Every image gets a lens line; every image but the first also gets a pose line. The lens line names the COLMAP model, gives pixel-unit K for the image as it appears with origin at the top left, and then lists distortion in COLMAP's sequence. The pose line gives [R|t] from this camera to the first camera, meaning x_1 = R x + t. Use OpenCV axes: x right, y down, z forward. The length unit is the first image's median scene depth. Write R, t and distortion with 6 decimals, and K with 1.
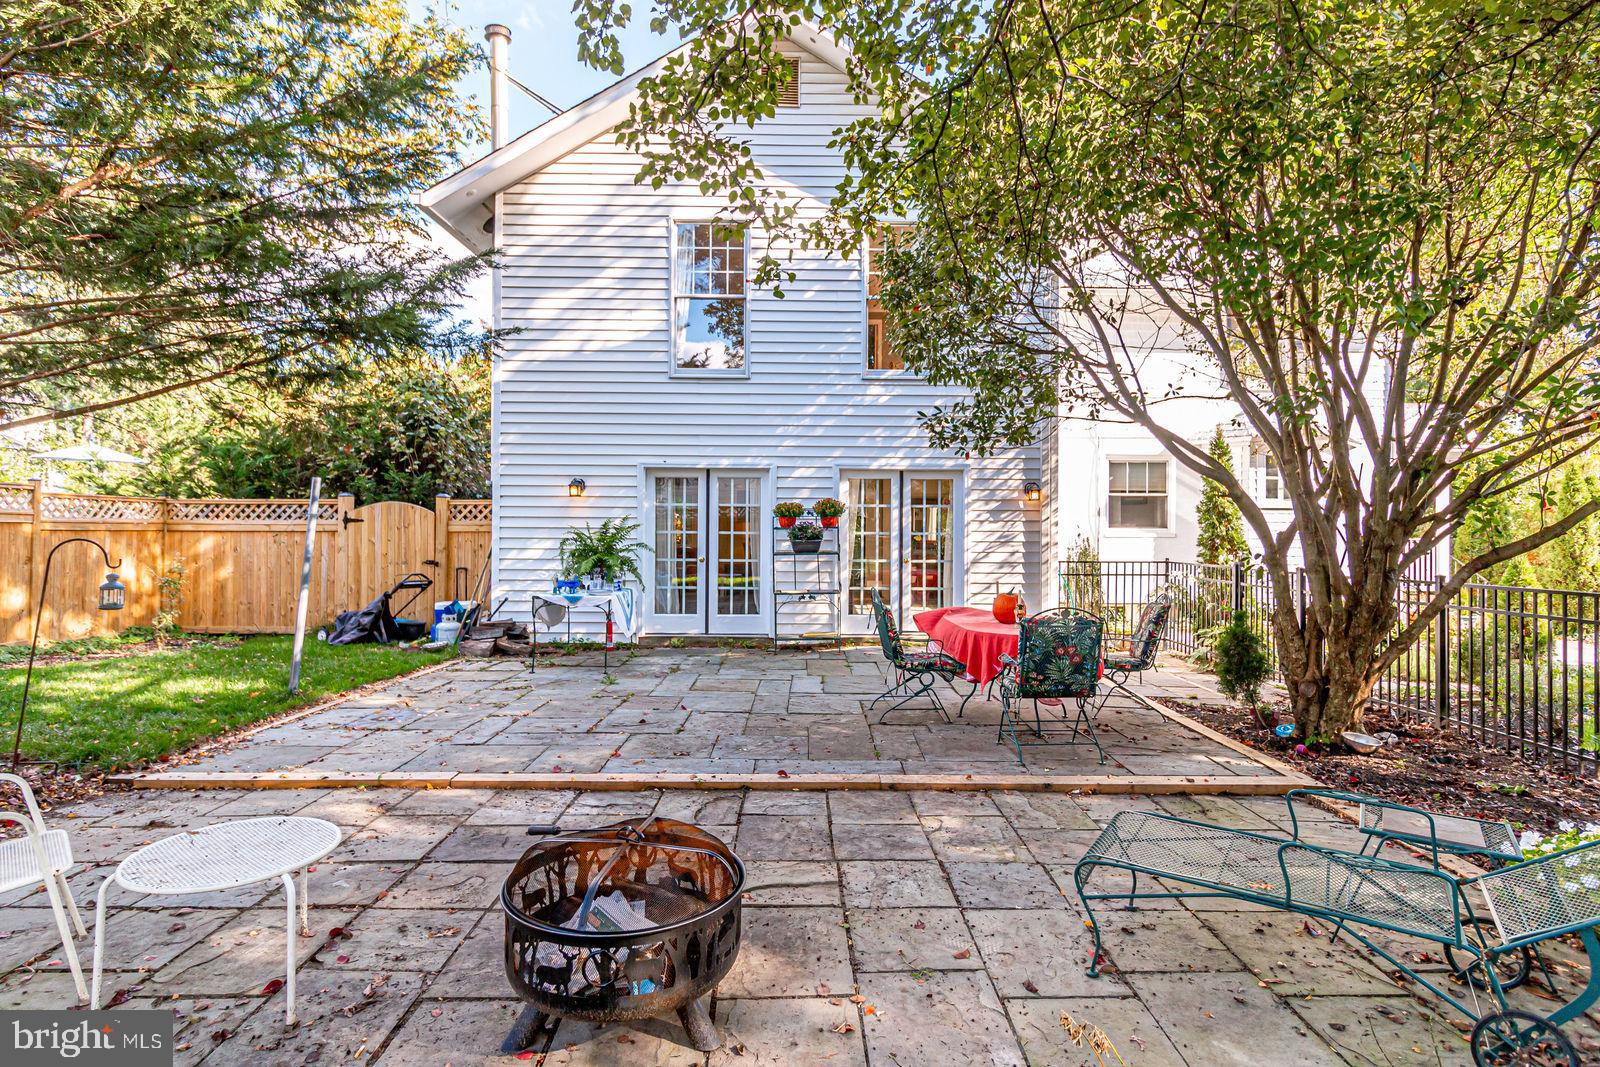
lens RADIAL K [[864.5, 0, 801.0], [0, 864.5, 522.3], [0, 0, 1]] dist [-0.003784, -0.002105]
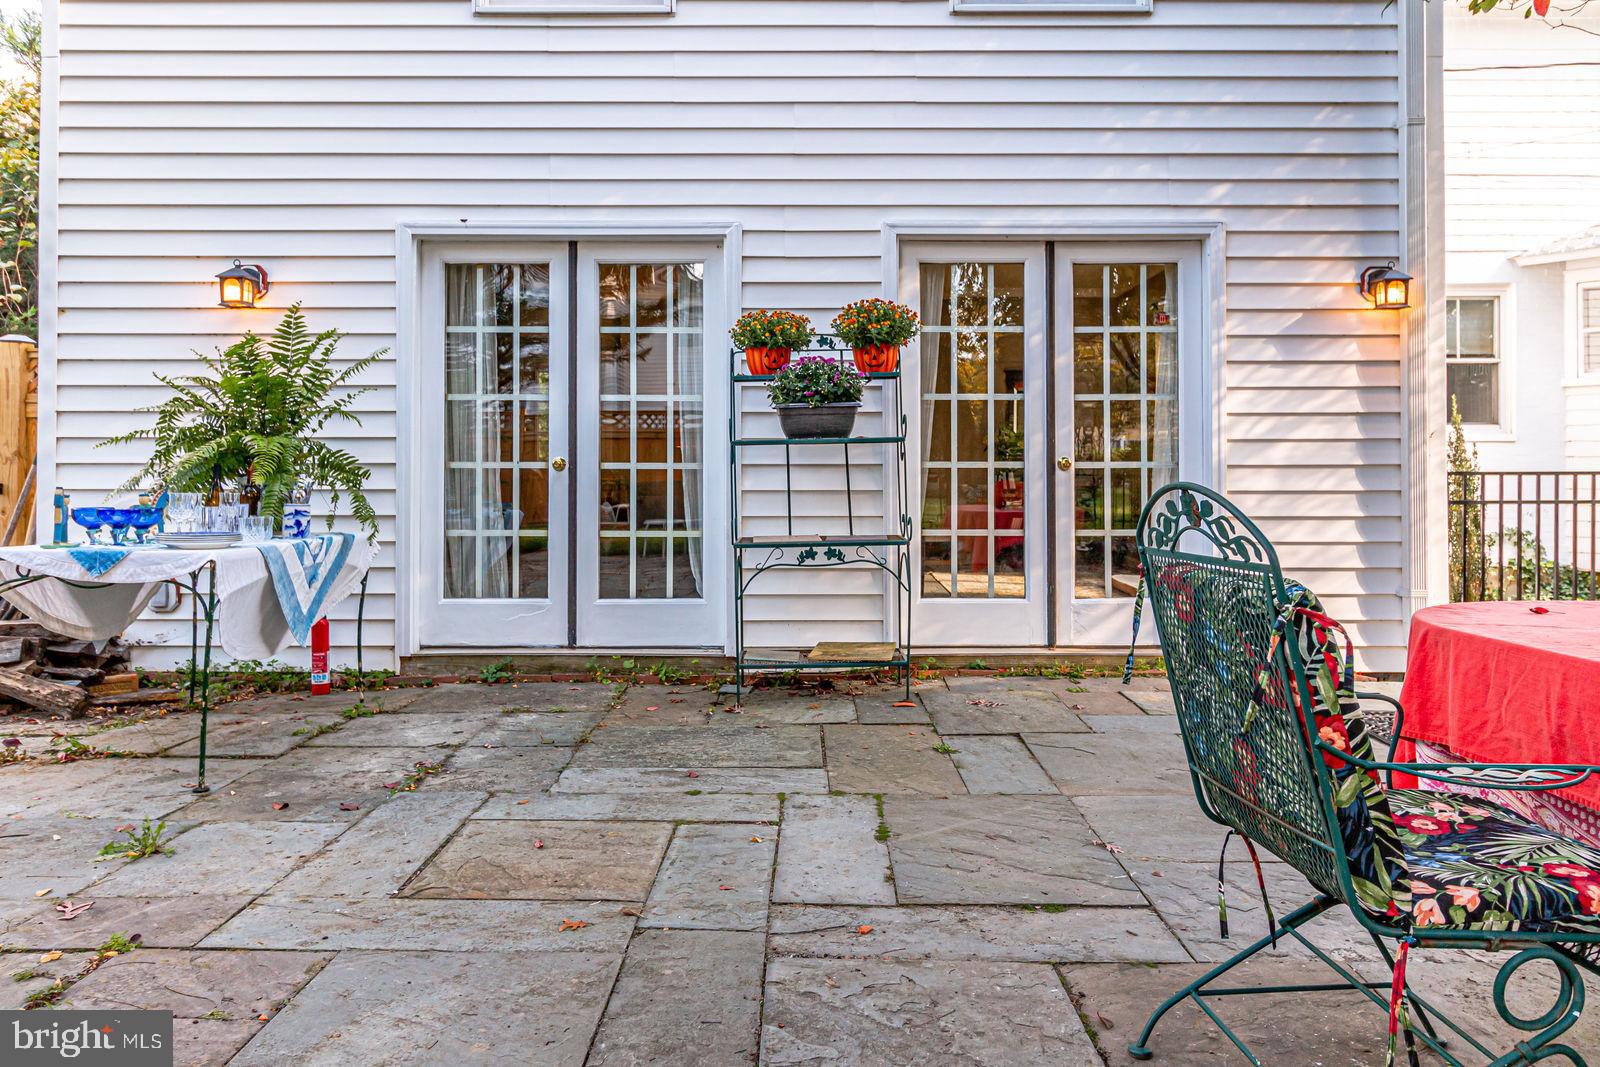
lens RADIAL K [[864.5, 0, 801.0], [0, 864.5, 522.3], [0, 0, 1]] dist [-0.003784, -0.002105]
pose [[0.999952, -0.008975, -0.004028, -0.000326], [0.009012, 0.999916, 0.009305, 0.068181], [0.003944, -0.009341, 0.999949, 0.599115]]
